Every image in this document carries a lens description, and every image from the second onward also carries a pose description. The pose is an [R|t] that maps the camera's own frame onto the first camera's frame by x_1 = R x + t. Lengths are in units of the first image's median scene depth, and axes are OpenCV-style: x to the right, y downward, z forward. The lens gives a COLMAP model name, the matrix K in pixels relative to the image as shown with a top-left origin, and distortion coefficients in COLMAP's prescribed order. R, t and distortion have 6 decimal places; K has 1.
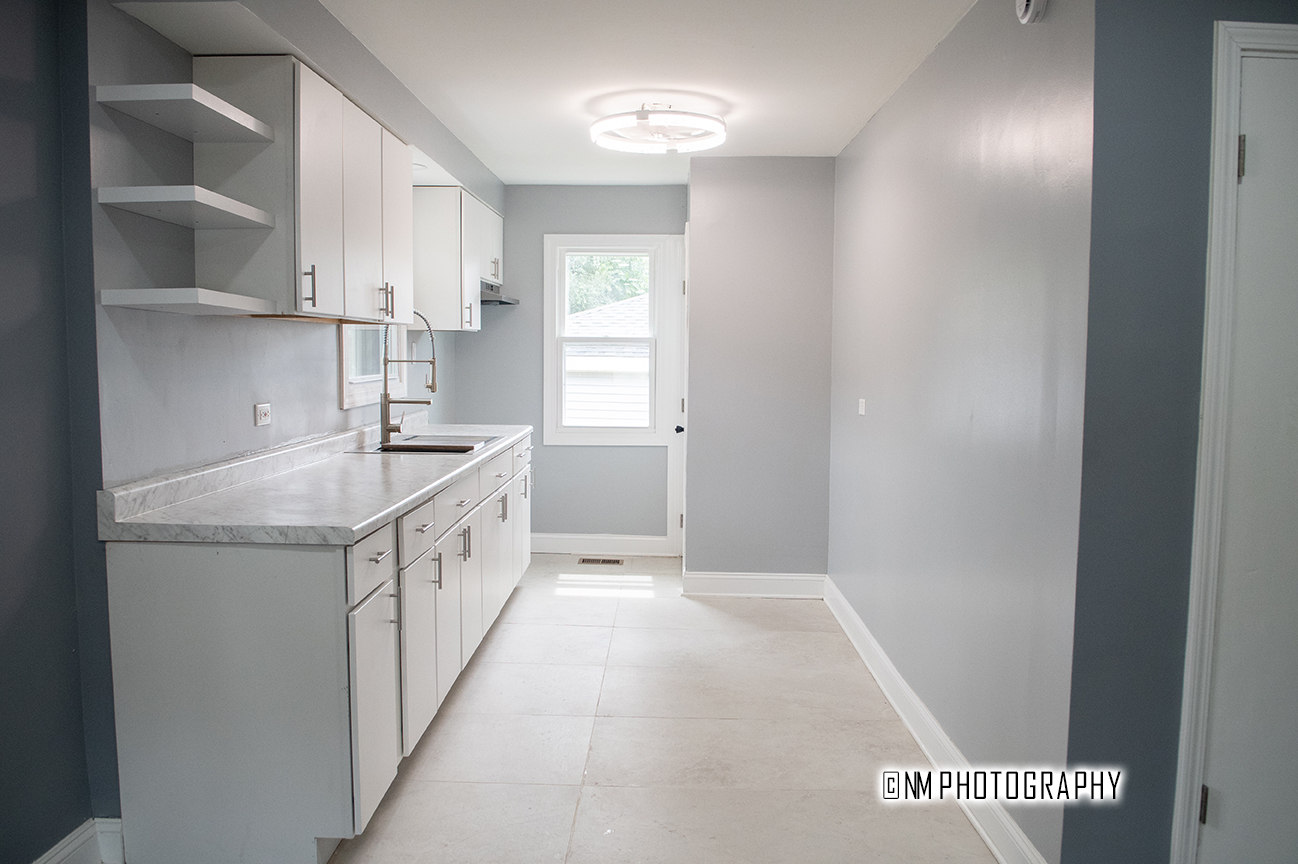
lens RADIAL K [[963.6, 0, 649.0], [0, 963.6, 432.0], [0, 0, 1]] dist [-0.011100, -0.055043]
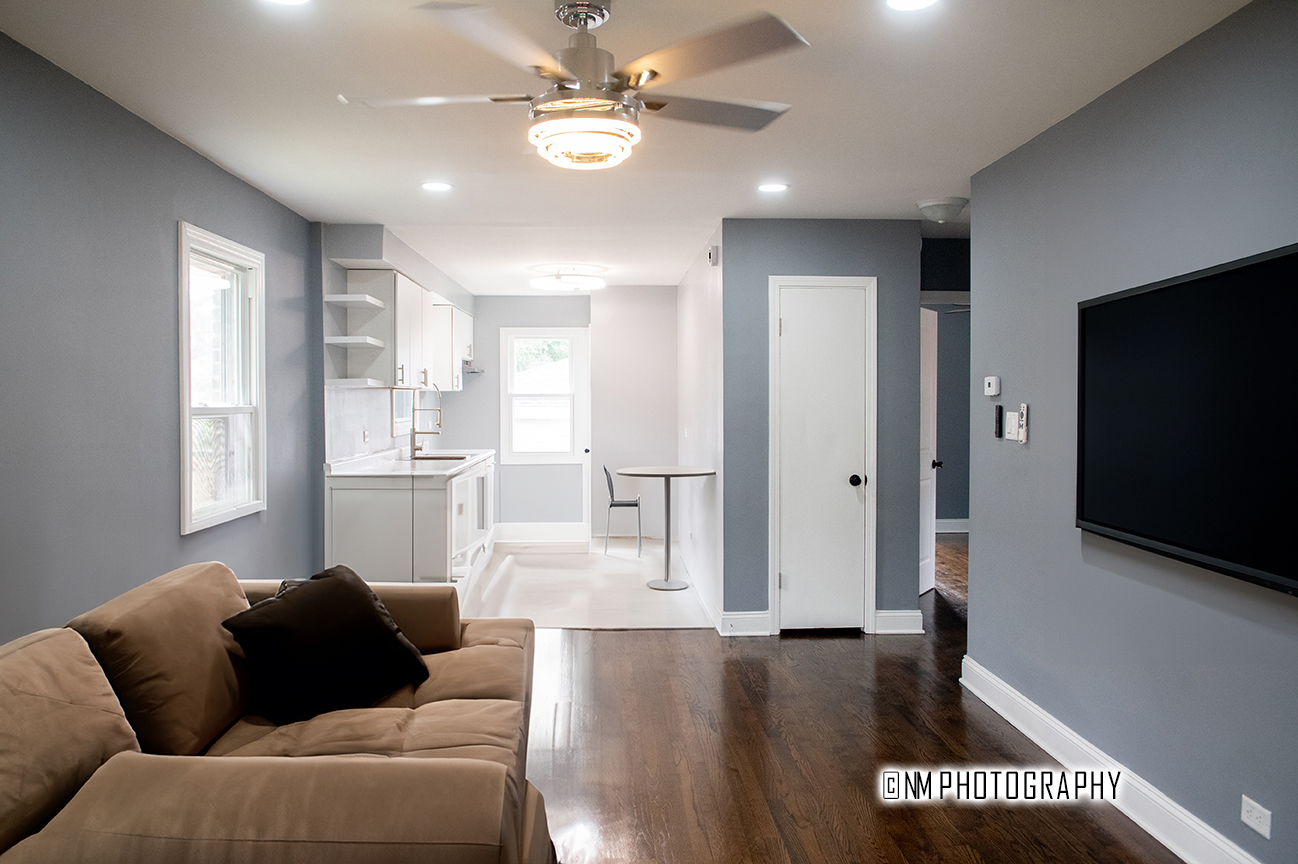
lens RADIAL K [[963.6, 0, 649.0], [0, 963.6, 432.0], [0, 0, 1]] dist [-0.011100, -0.055043]
pose [[0.997970, -0.011746, 0.062586, 0.040901], [0.014962, 0.998579, -0.051156, 0.059363], [-0.061896, 0.051989, 0.996728, -0.727127]]
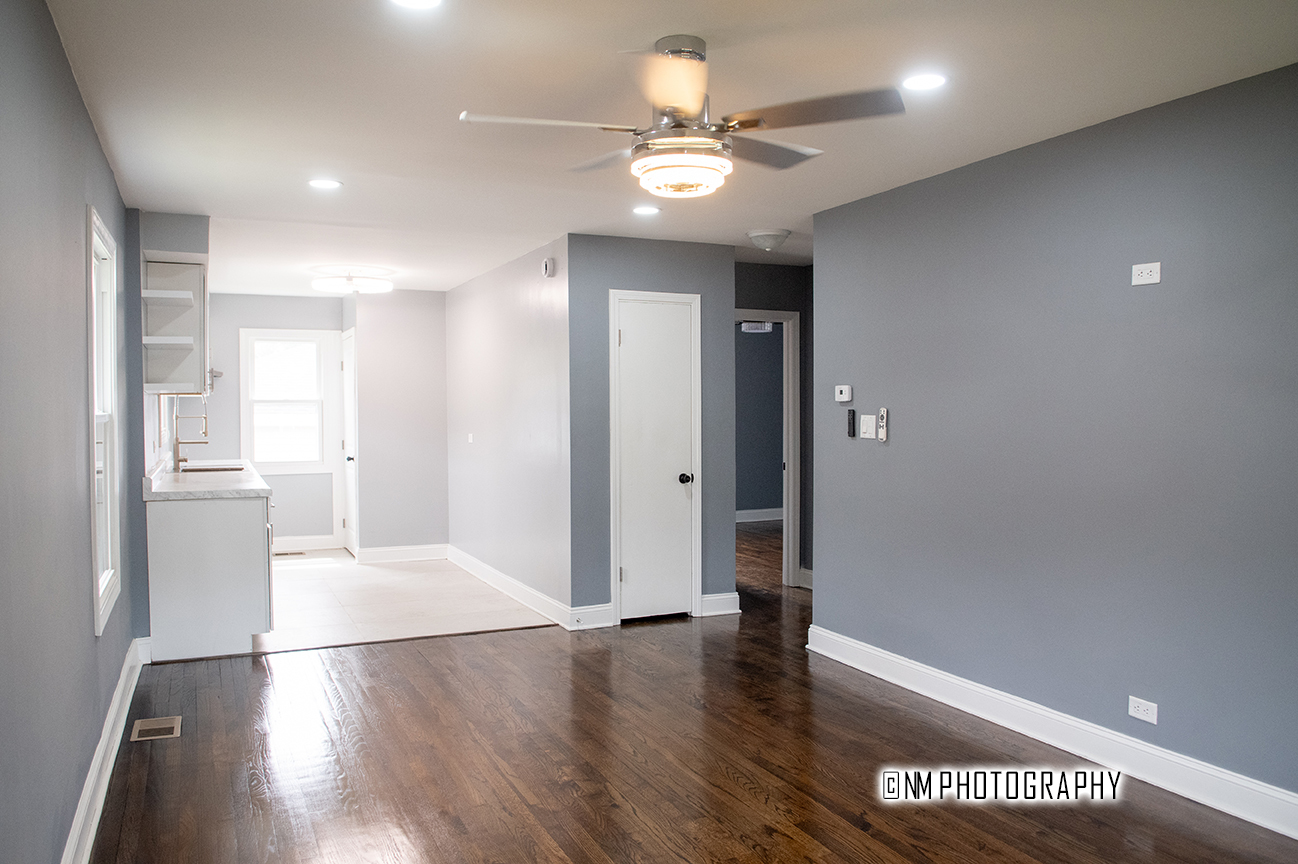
lens RADIAL K [[963.6, 0, 649.0], [0, 963.6, 432.0], [0, 0, 1]] dist [-0.011100, -0.055043]
pose [[0.900300, -0.023206, 0.434651, -0.246212], [0.047453, 0.997859, -0.045013, 0.055690], [-0.432675, 0.061151, 0.899474, -0.716889]]
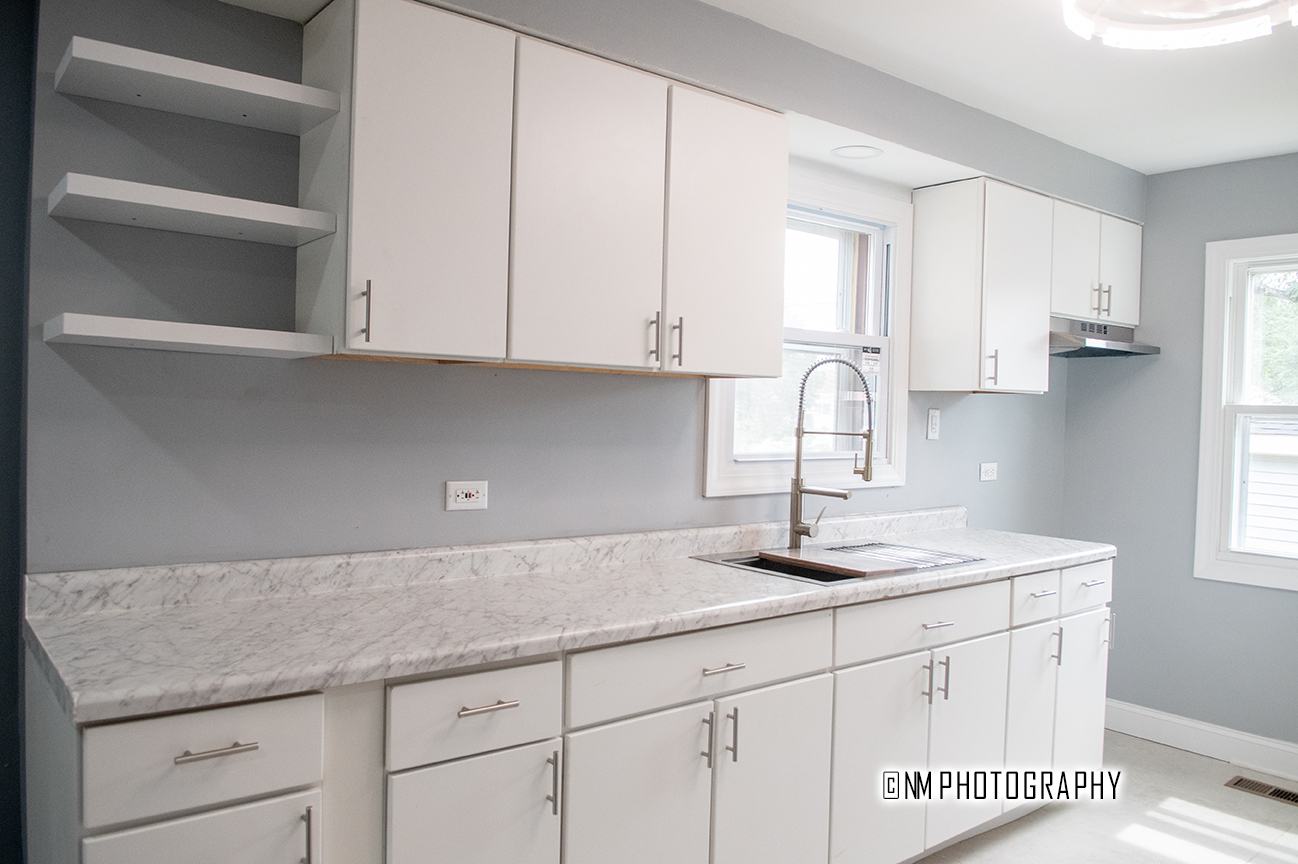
lens RADIAL K [[963.6, 0, 649.0], [0, 963.6, 432.0], [0, 0, 1]] dist [-0.011100, -0.055043]
pose [[0.643377, 0.025916, -0.765111, 0.181206], [-0.085218, 0.995640, -0.037936, -0.035940], [0.760792, 0.089608, 0.642780, 0.443166]]
